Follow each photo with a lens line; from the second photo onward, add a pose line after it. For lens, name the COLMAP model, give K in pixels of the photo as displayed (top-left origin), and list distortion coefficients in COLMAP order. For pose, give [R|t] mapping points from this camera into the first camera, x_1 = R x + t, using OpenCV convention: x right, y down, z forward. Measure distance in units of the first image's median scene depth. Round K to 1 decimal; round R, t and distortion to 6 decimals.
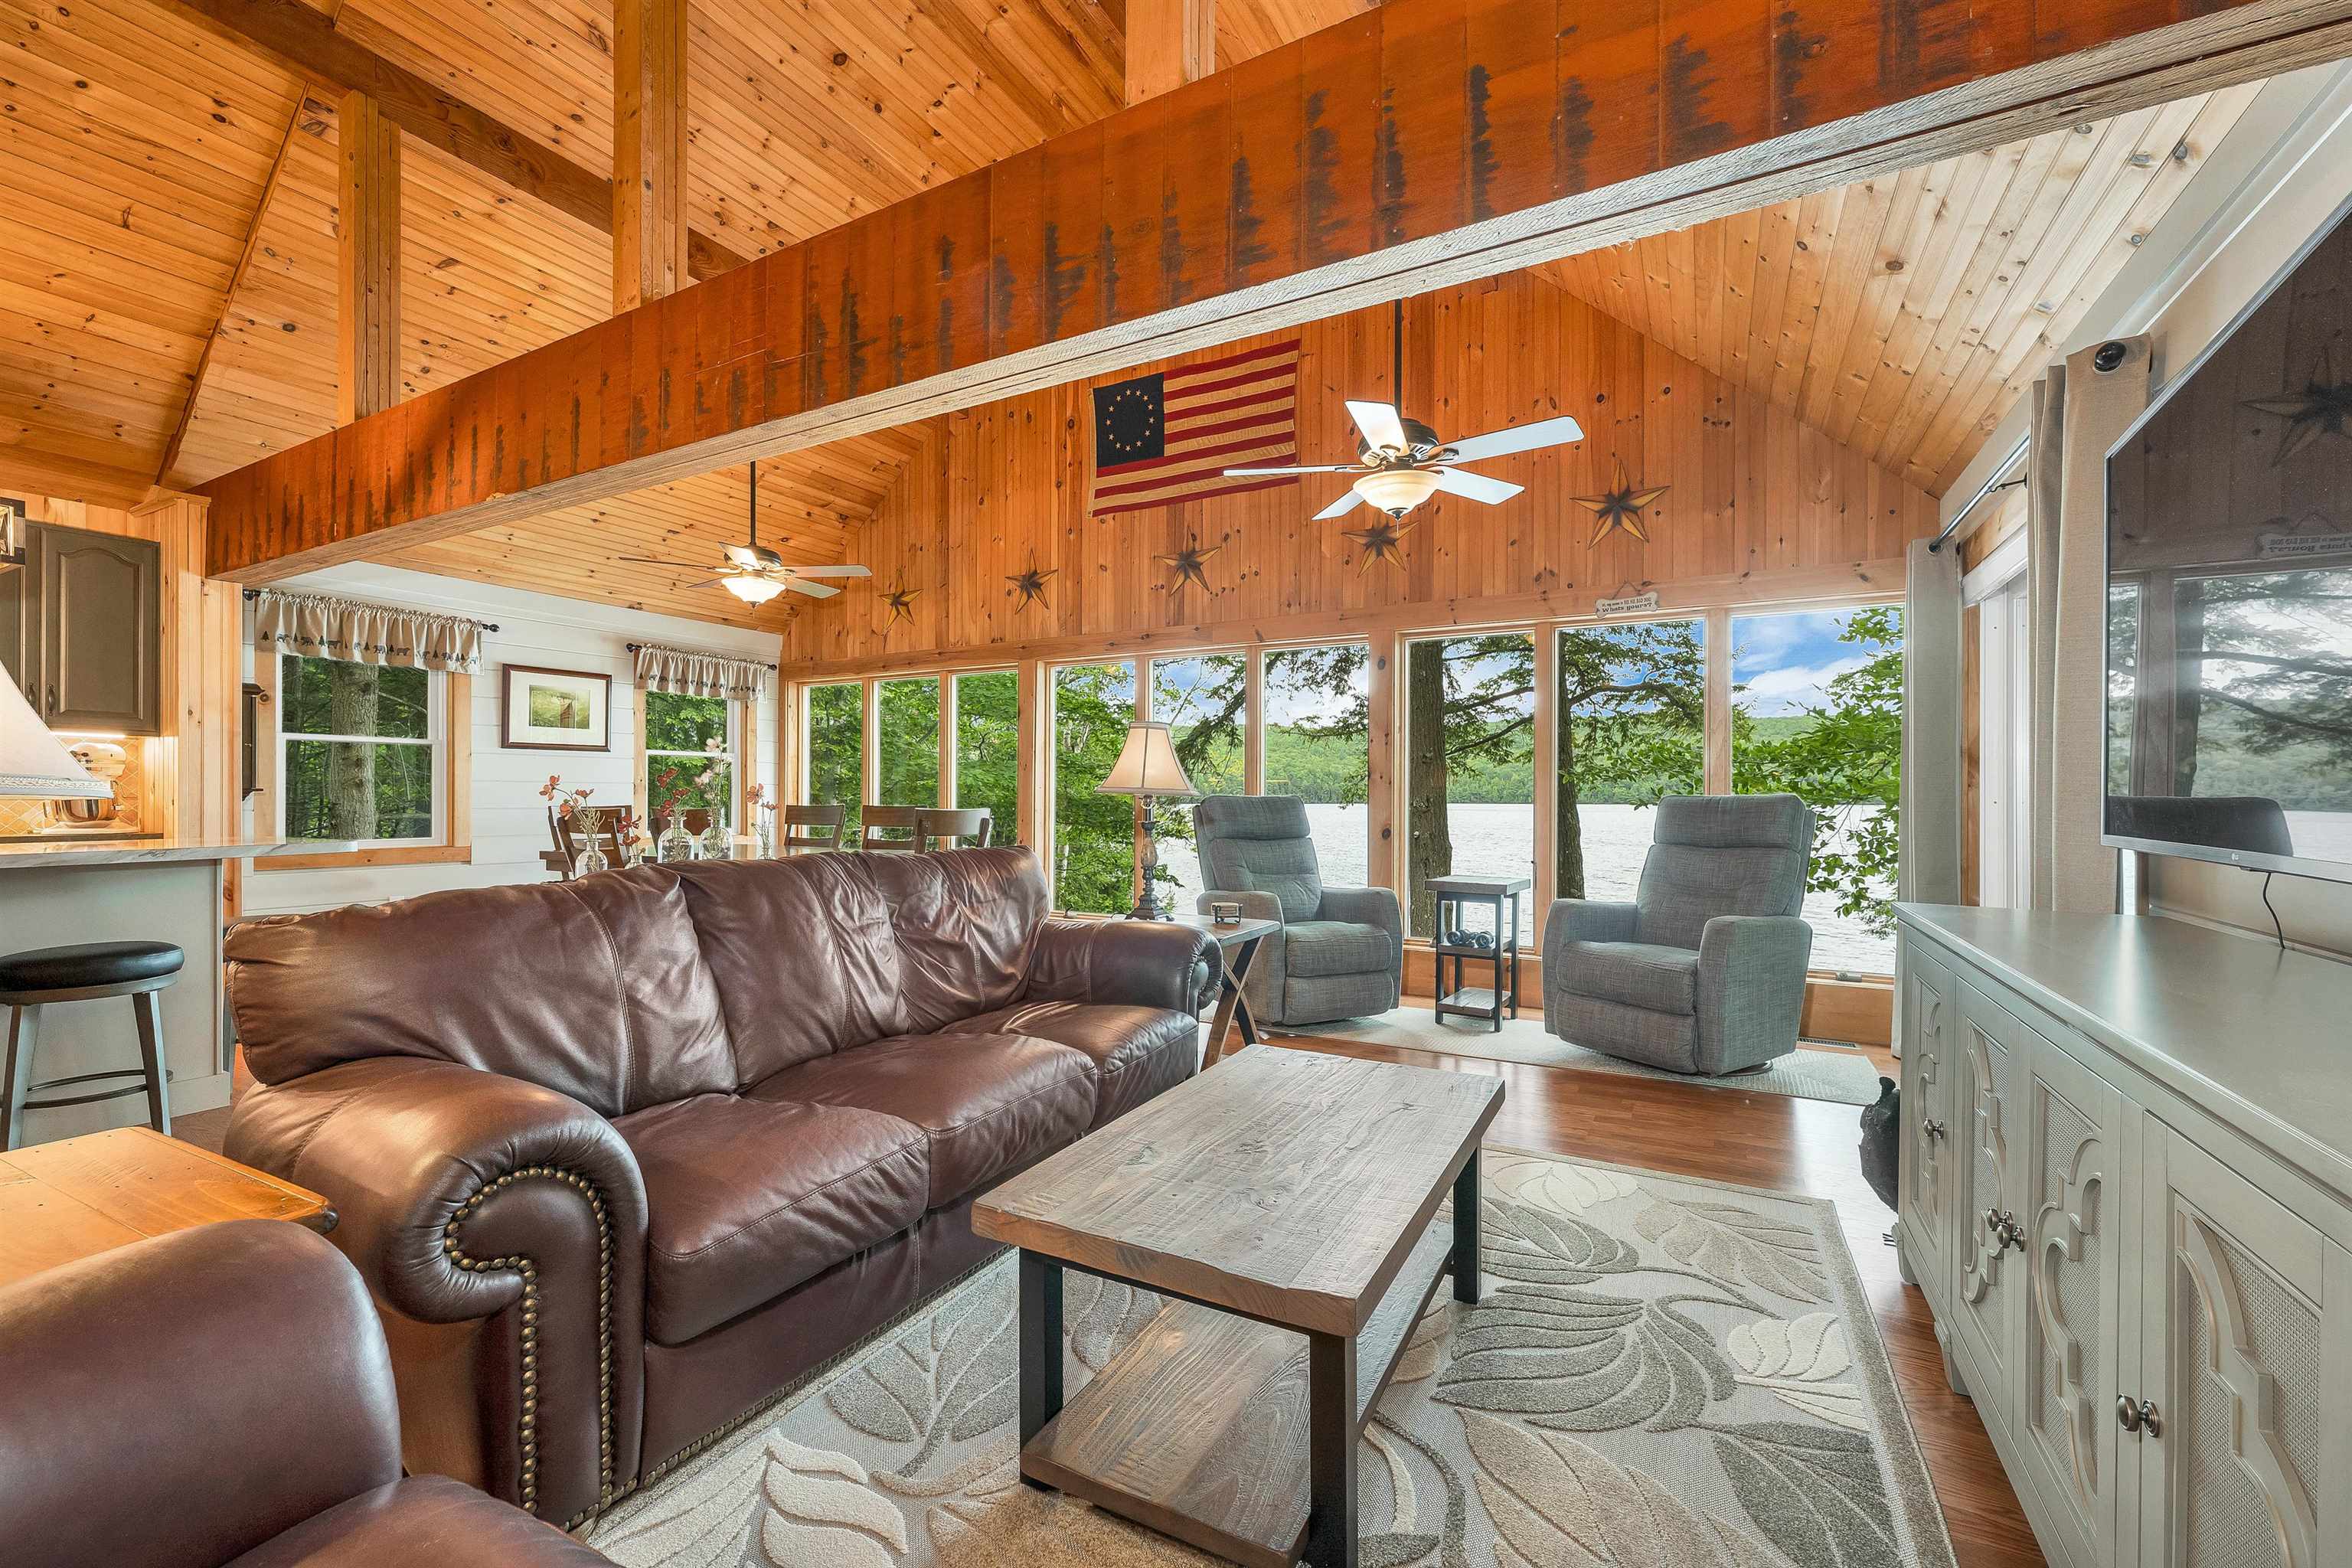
lens RADIAL K [[961.5, 0, 1177.7], [0, 961.5, 798.1], [0, 0, 1]] dist [0.001971, 0.000074]
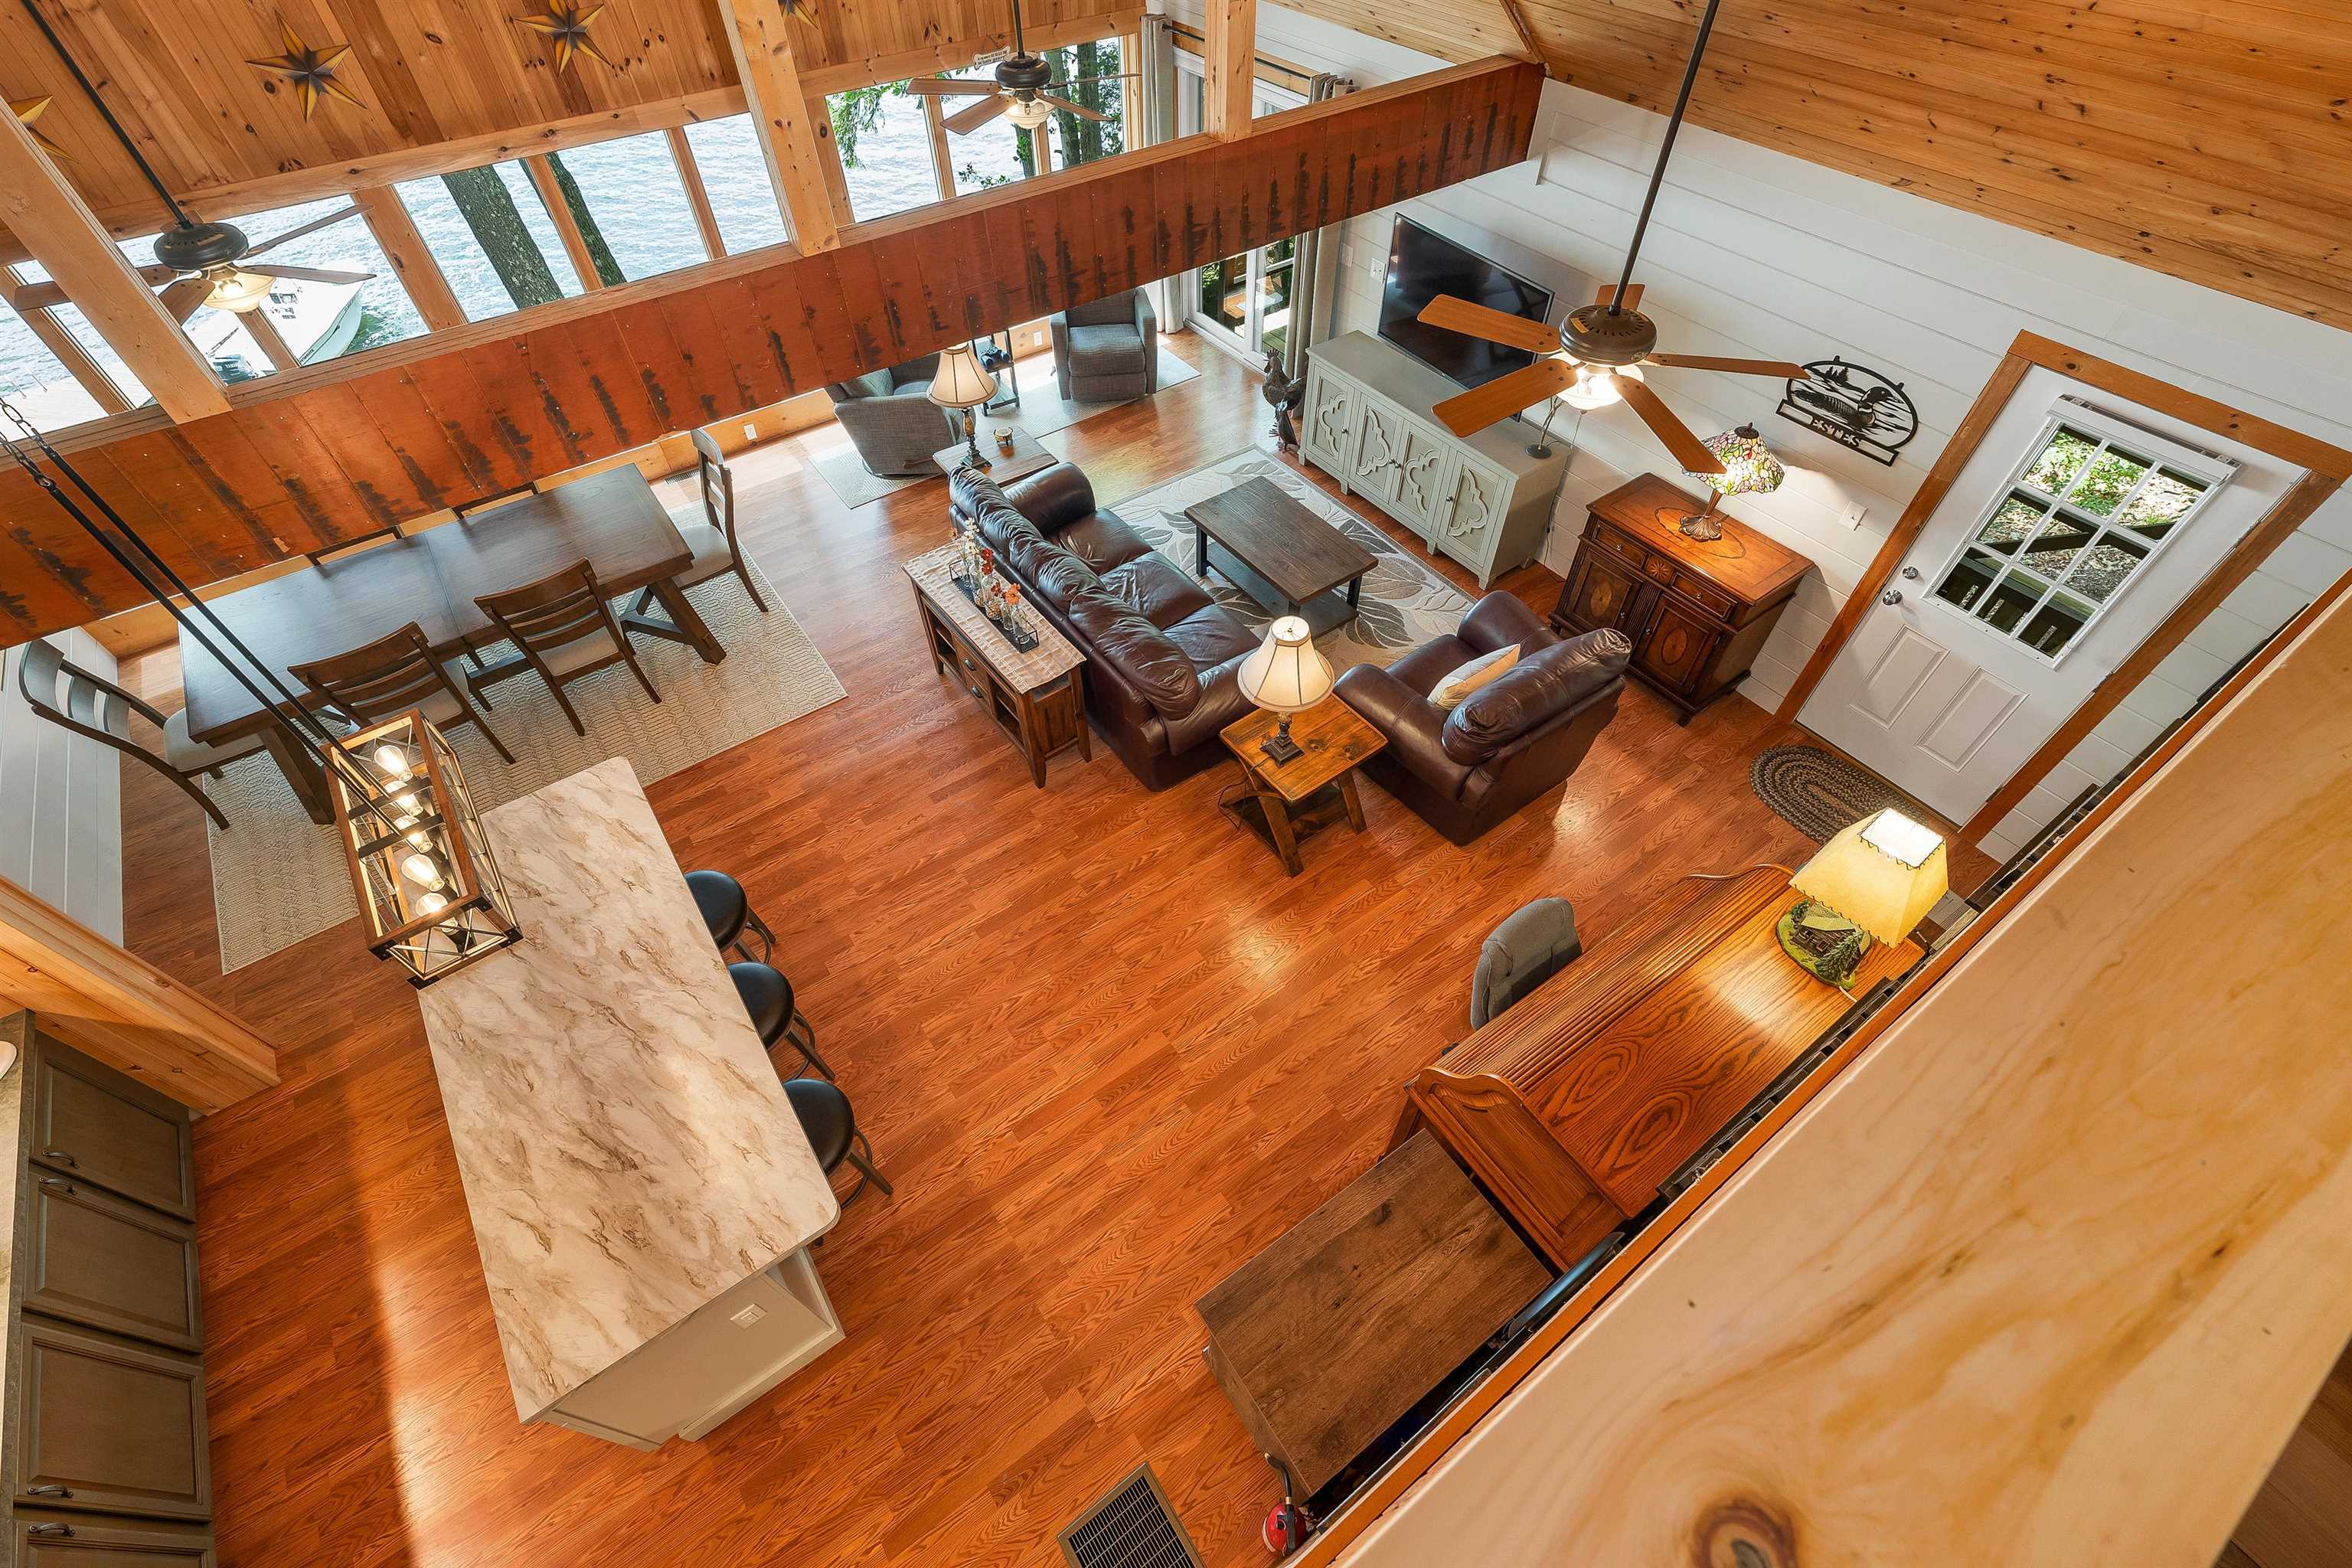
lens RADIAL K [[1002.3, 0, 1176.0], [0, 1002.3, 784.0], [0, 0, 1]] dist [0.003702, 0.000453]
pose [[0.436121, -0.692237, 0.574984, -1.017114], [0.016054, 0.644834, 0.764154, -0.671659], [-0.899745, -0.324033, 0.292339, 0.032050]]
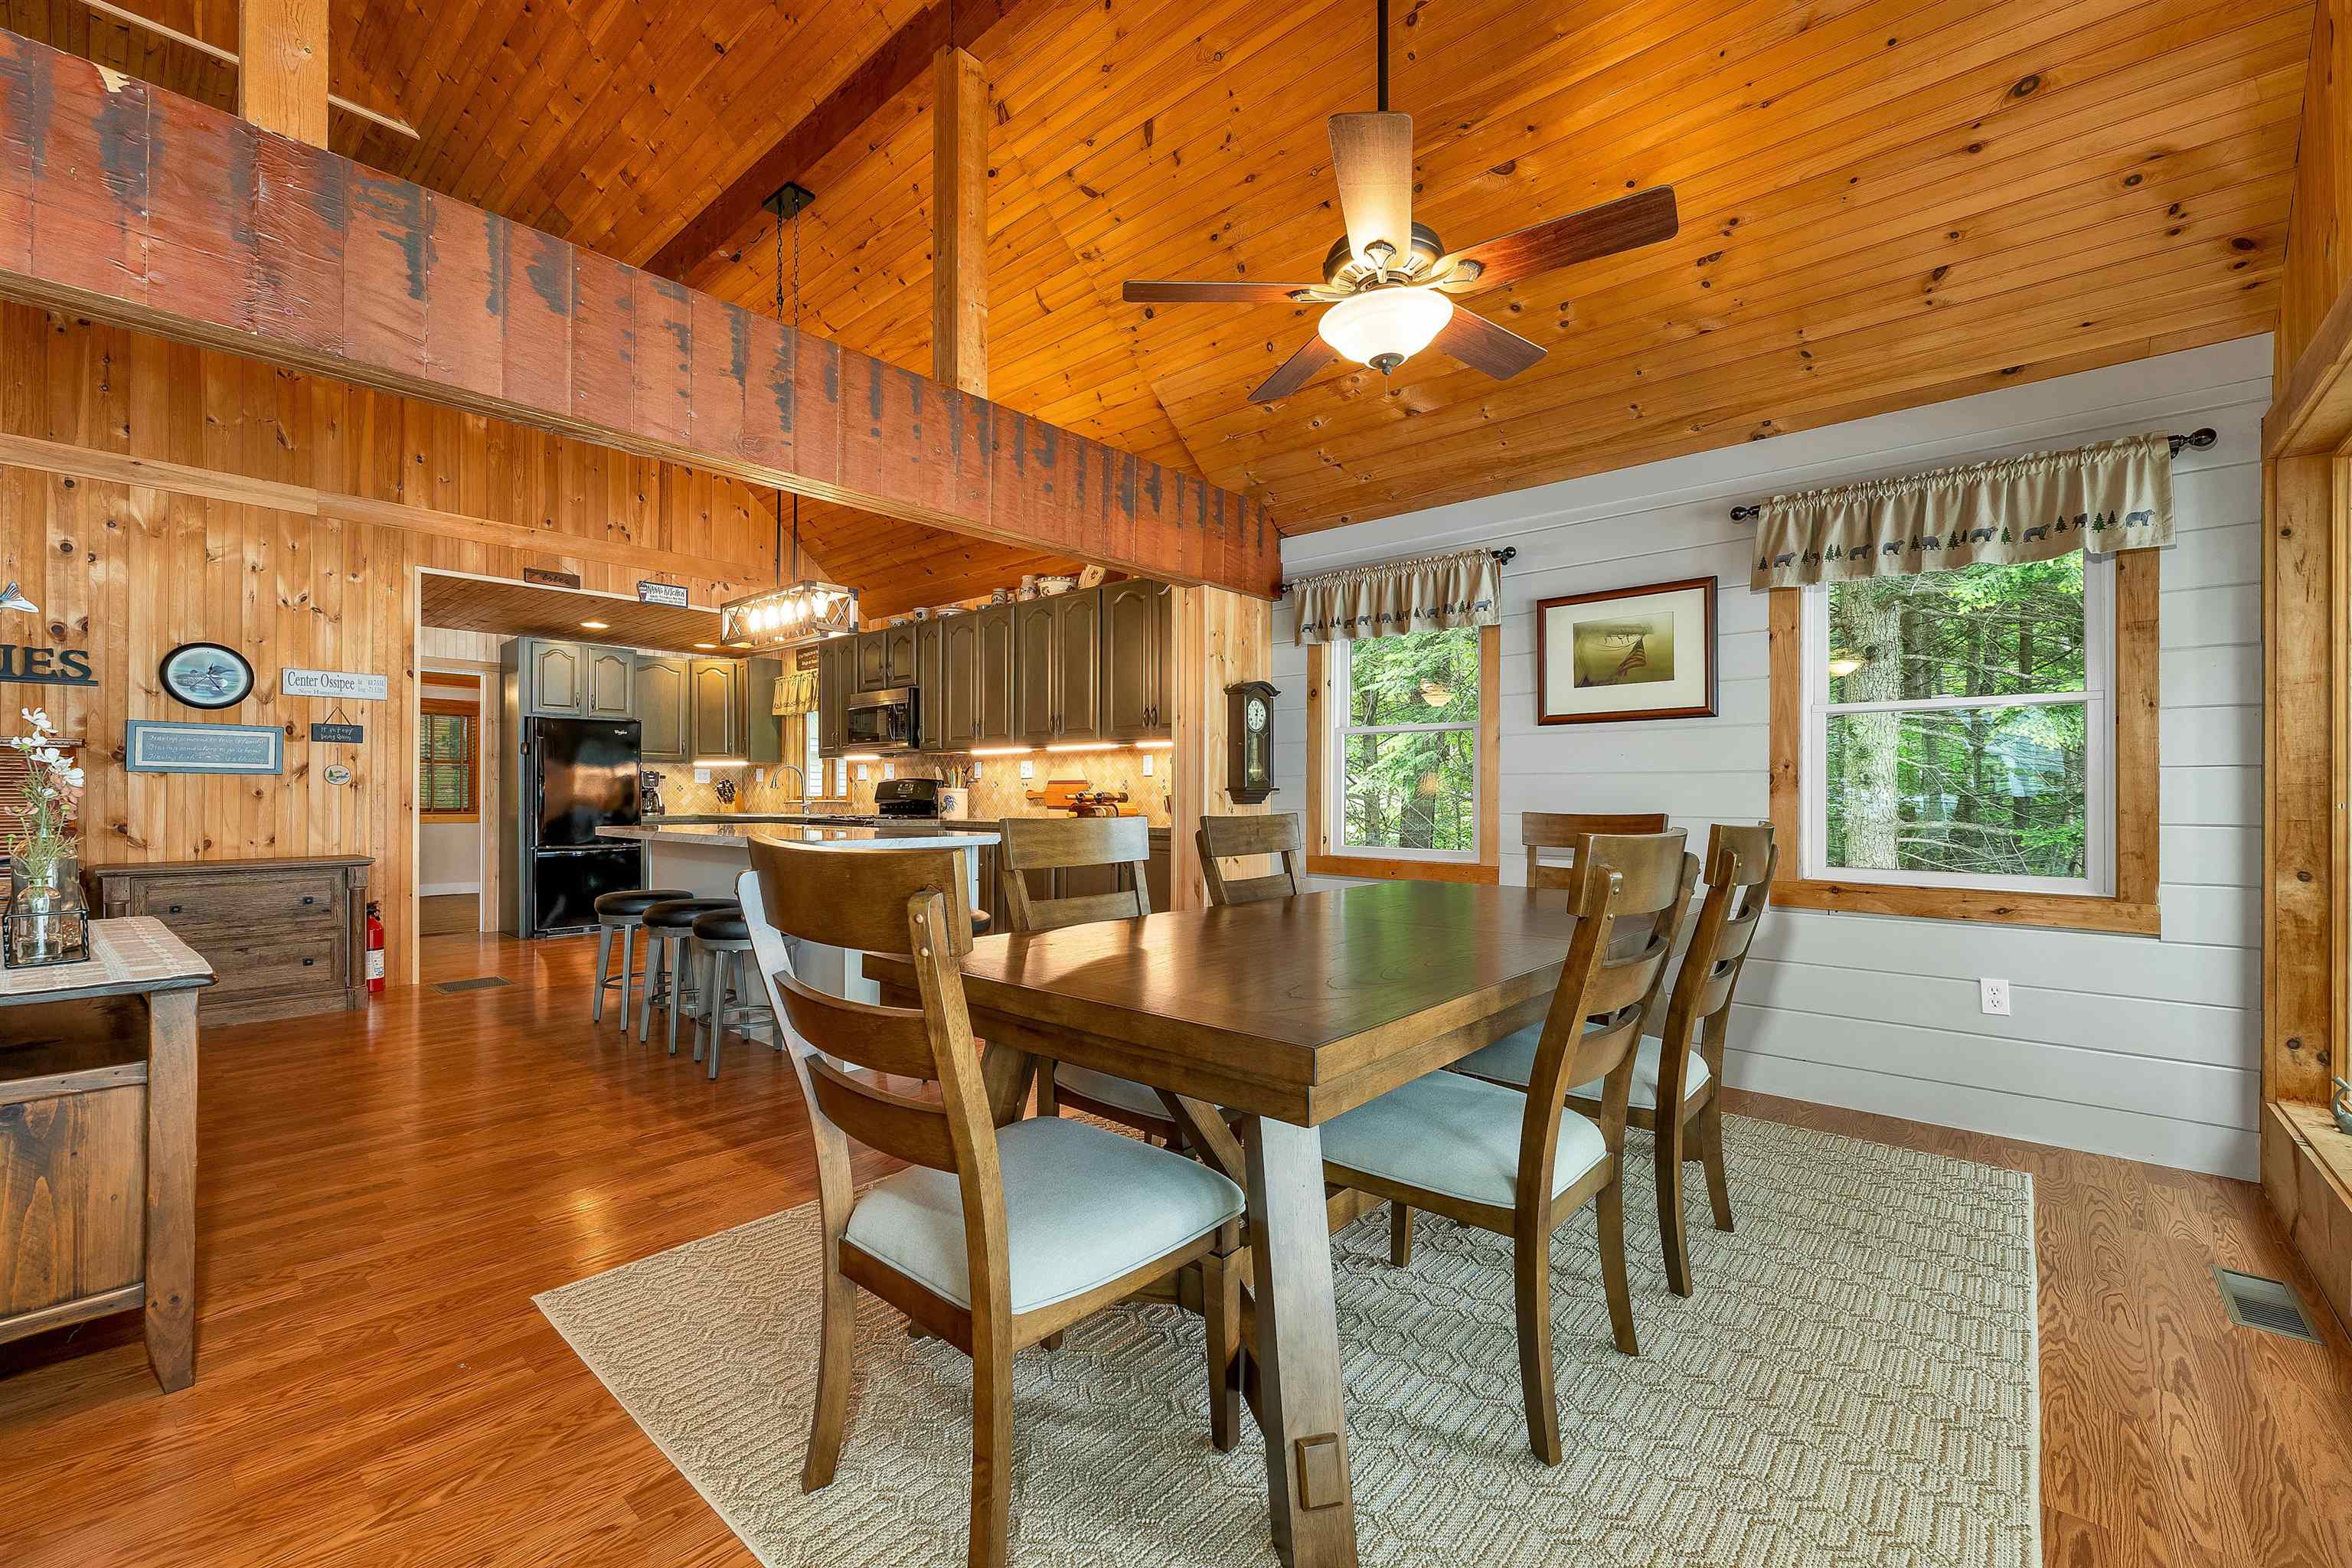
lens RADIAL K [[968.0, 0, 1182.3], [0, 968.0, 779.1], [0, 0, 1]] dist [0.002929, 0.000390]
pose [[-0.213377, -0.014092, -0.976868, 0.015686], [-0.004459, 0.999900, -0.013450, -0.005987], [0.976960, 0.001486, -0.213418, 1.244964]]
